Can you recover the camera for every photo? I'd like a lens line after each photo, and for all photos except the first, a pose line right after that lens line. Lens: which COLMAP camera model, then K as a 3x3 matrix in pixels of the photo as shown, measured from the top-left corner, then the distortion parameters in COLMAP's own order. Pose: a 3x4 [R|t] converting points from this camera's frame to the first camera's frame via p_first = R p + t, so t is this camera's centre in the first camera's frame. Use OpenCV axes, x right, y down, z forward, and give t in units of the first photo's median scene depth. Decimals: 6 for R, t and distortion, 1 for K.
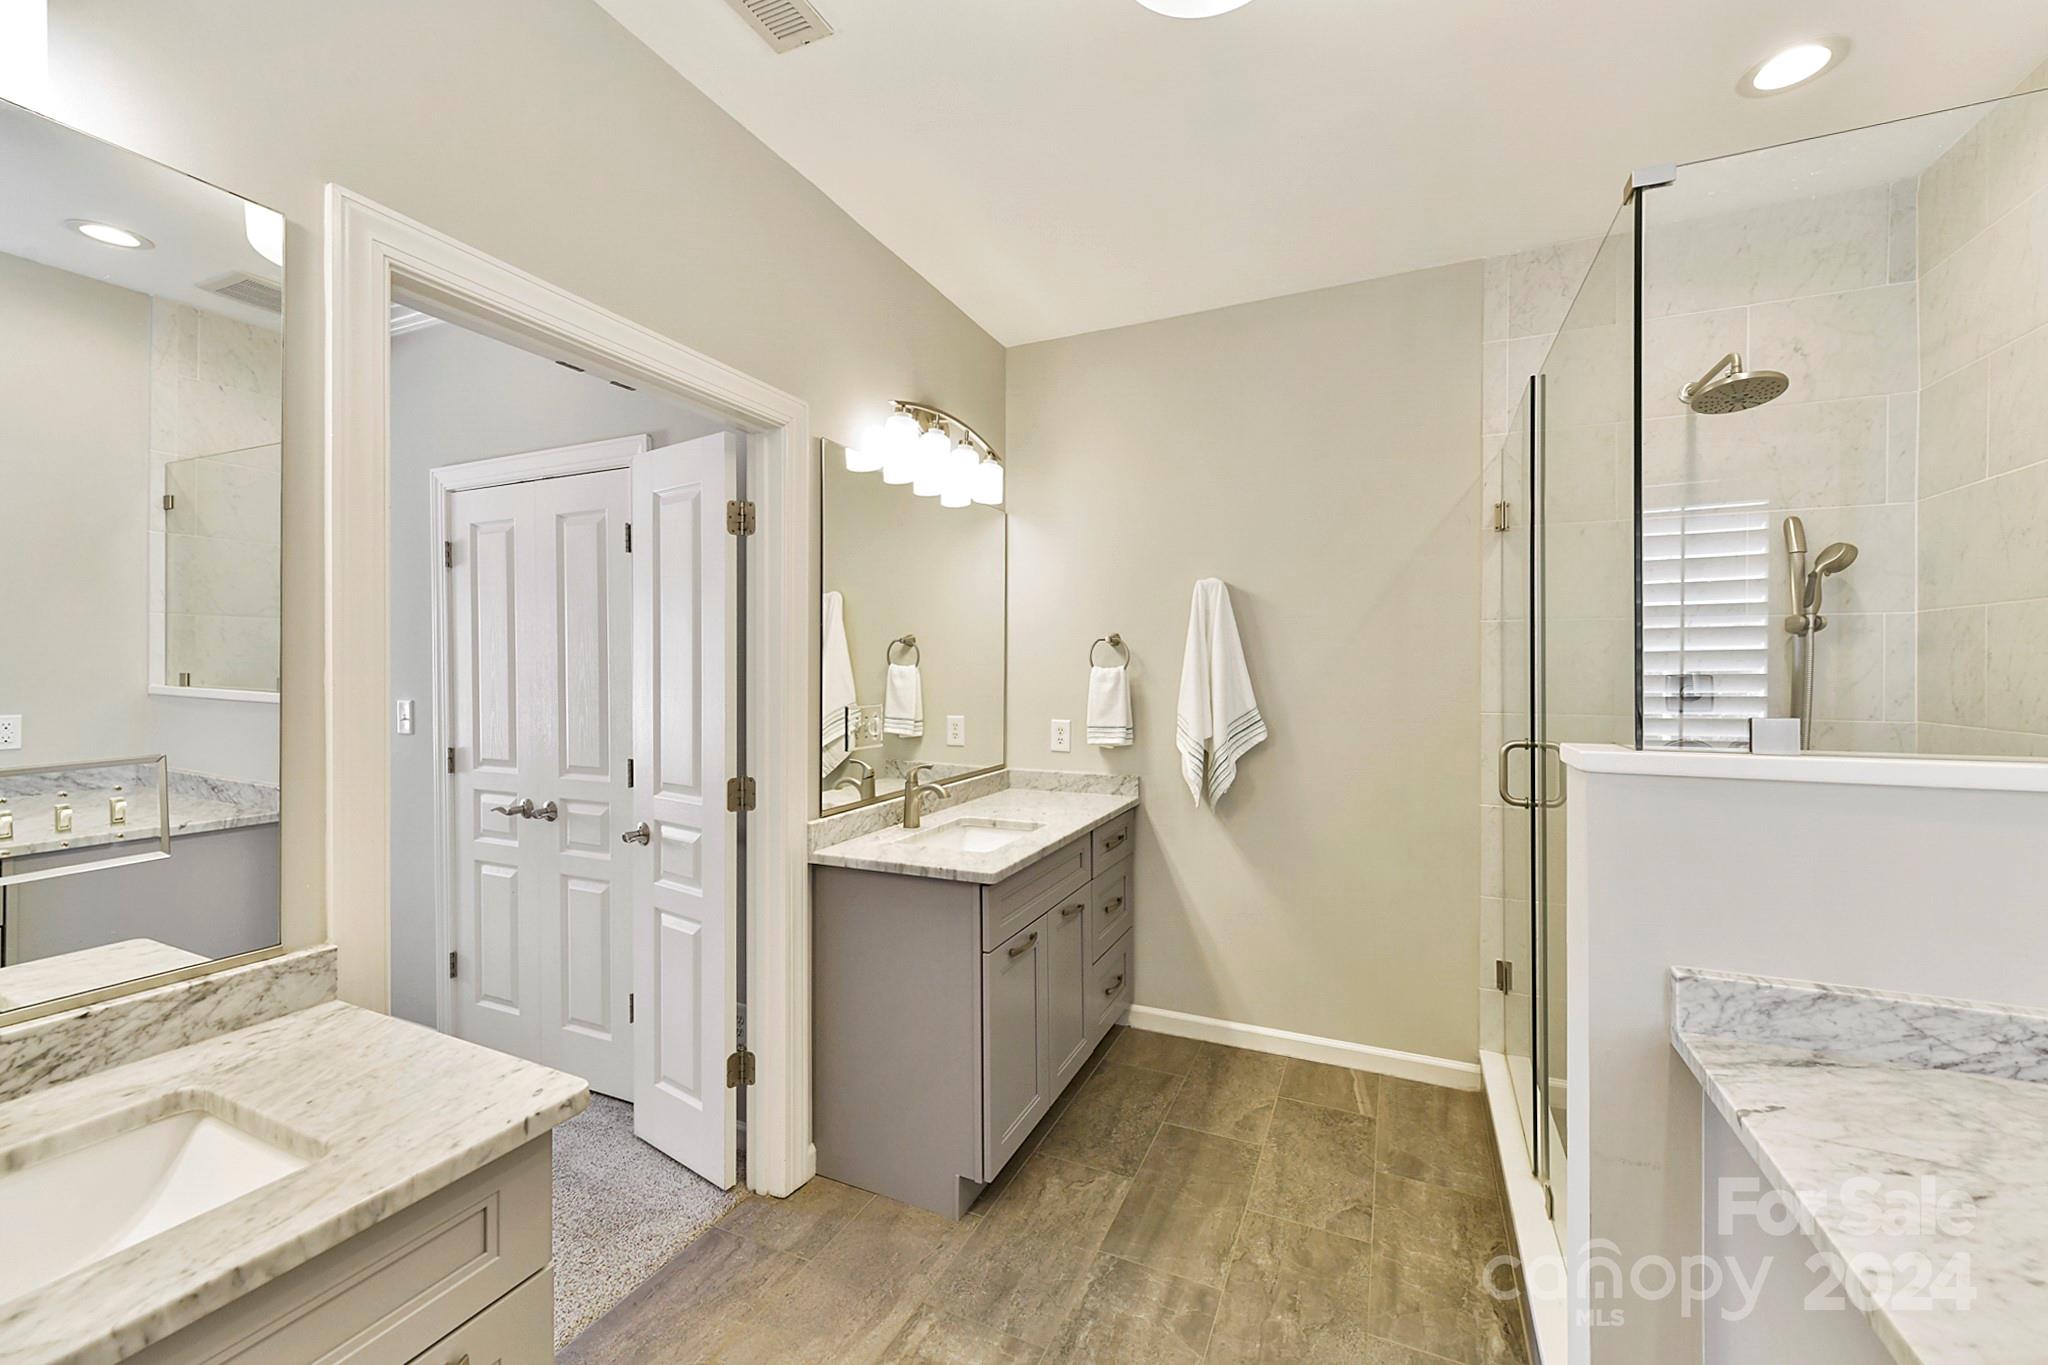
lens RADIAL K [[808.8, 0, 1020.1], [0, 808.8, 668.6], [0, 0, 1]] dist [0.006818, -0.005363]
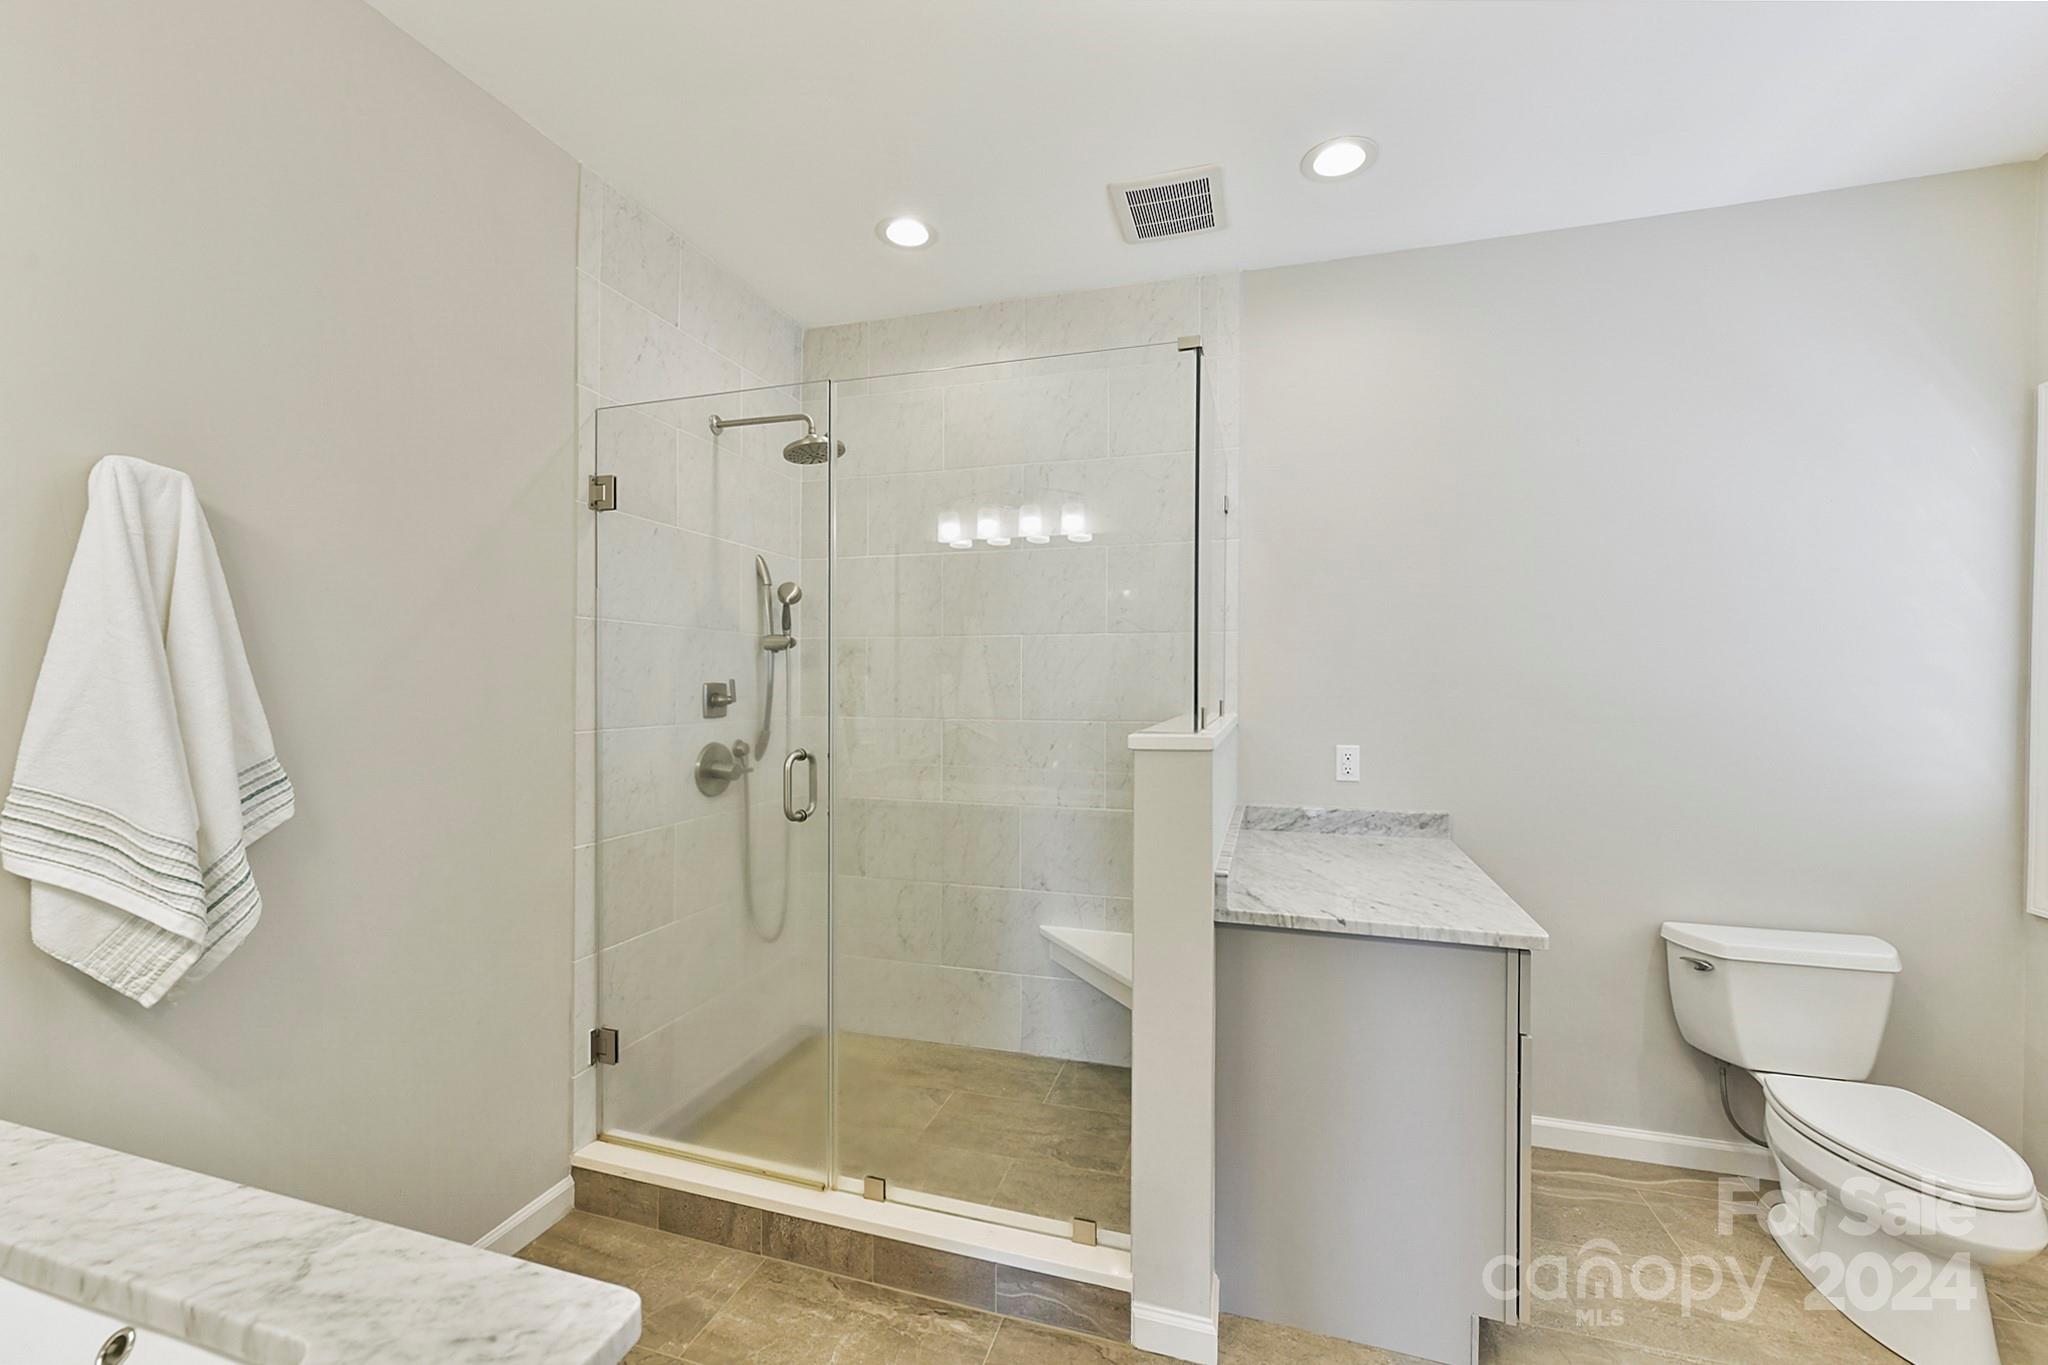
lens RADIAL K [[798.2, 0, 1024.0], [0, 798.2, 682.5], [0, 0, 1]] dist [0.000704, -0.000027]
pose [[-0.151199, -0.006882, 0.988479, -0.330530], [-0.003771, 0.999973, 0.006385, -0.000219], [-0.988496, -0.002763, -0.151221, 0.822410]]
